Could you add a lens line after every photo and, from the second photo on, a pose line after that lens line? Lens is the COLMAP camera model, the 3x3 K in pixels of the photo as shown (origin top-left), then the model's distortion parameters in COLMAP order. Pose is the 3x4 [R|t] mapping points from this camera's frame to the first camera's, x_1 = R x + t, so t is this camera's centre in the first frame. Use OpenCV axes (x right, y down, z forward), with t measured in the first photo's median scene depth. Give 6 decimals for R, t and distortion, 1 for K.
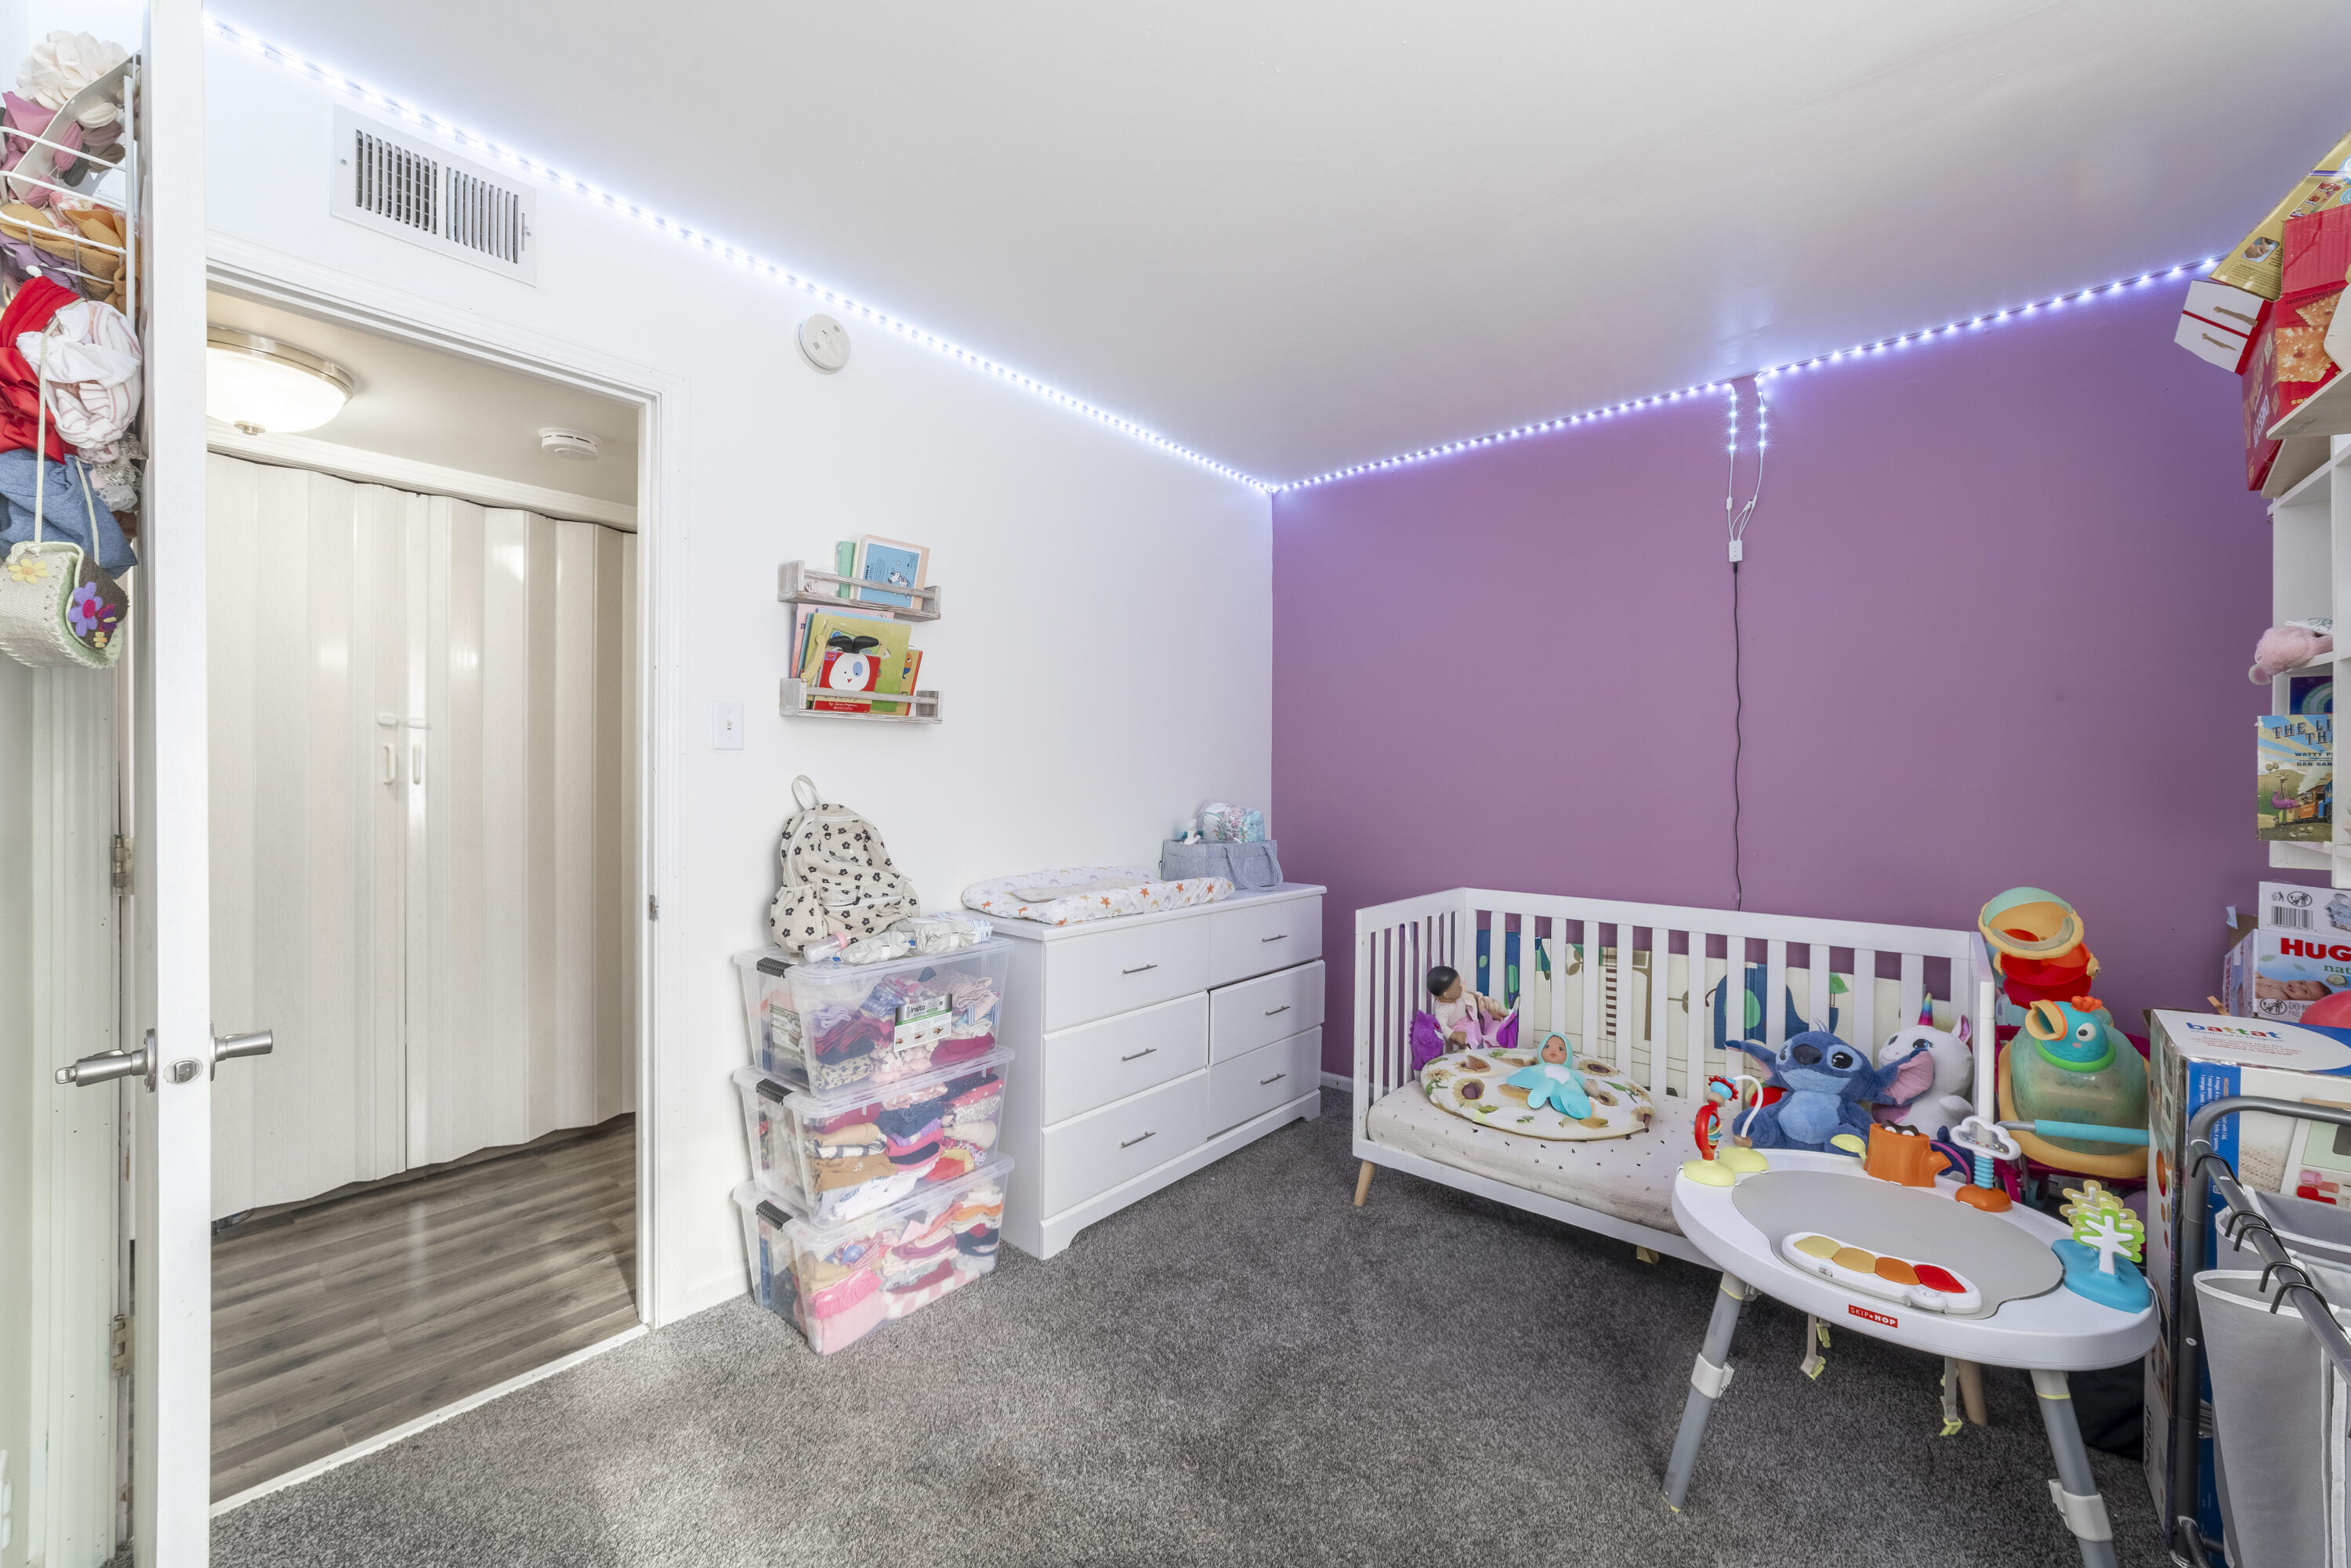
lens RADIAL K [[898.7, 0, 1171.7], [0, 898.7, 783.2], [0, 0, 1]] dist [-0.023130, 0.007644]
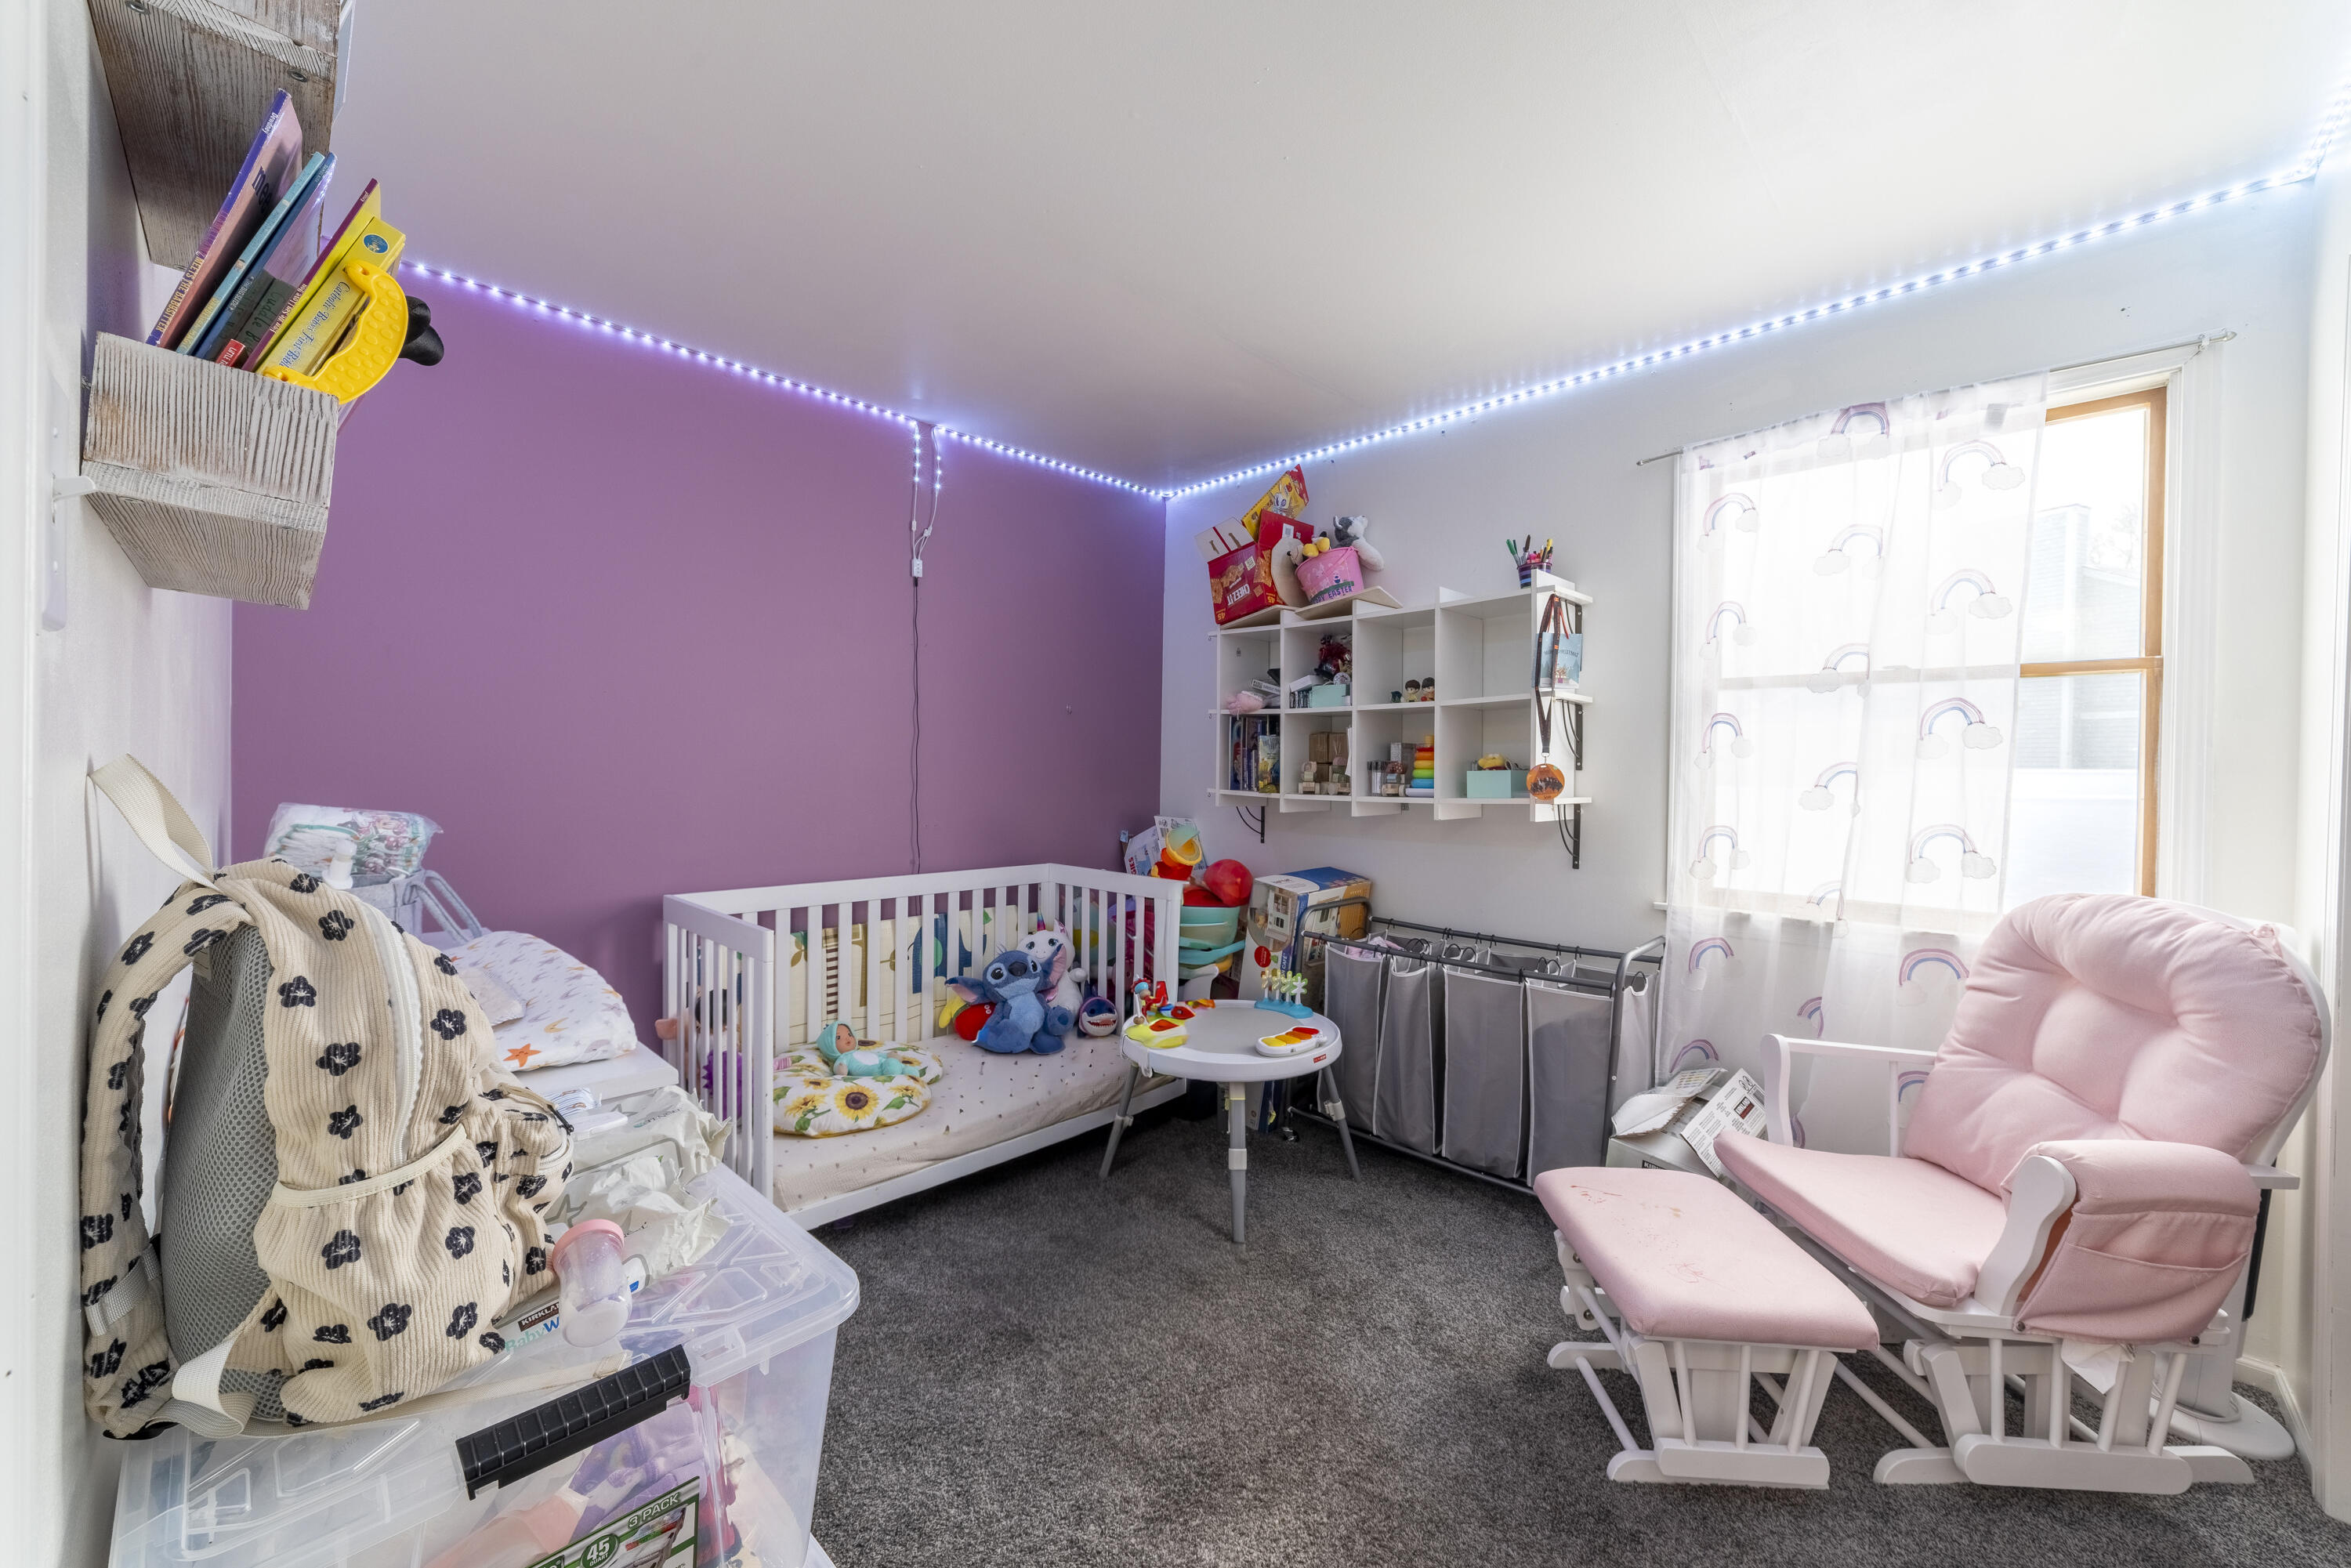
lens RADIAL K [[898.7, 0, 1172.6], [0, 898.7, 778.4], [0, 0, 1]] dist [-0.023130, 0.007644]
pose [[0.075484, -0.013627, 0.997054, -0.525630], [-0.000408, 0.999906, 0.013697, 0.000474], [-0.997147, -0.001441, 0.075472, 0.578105]]
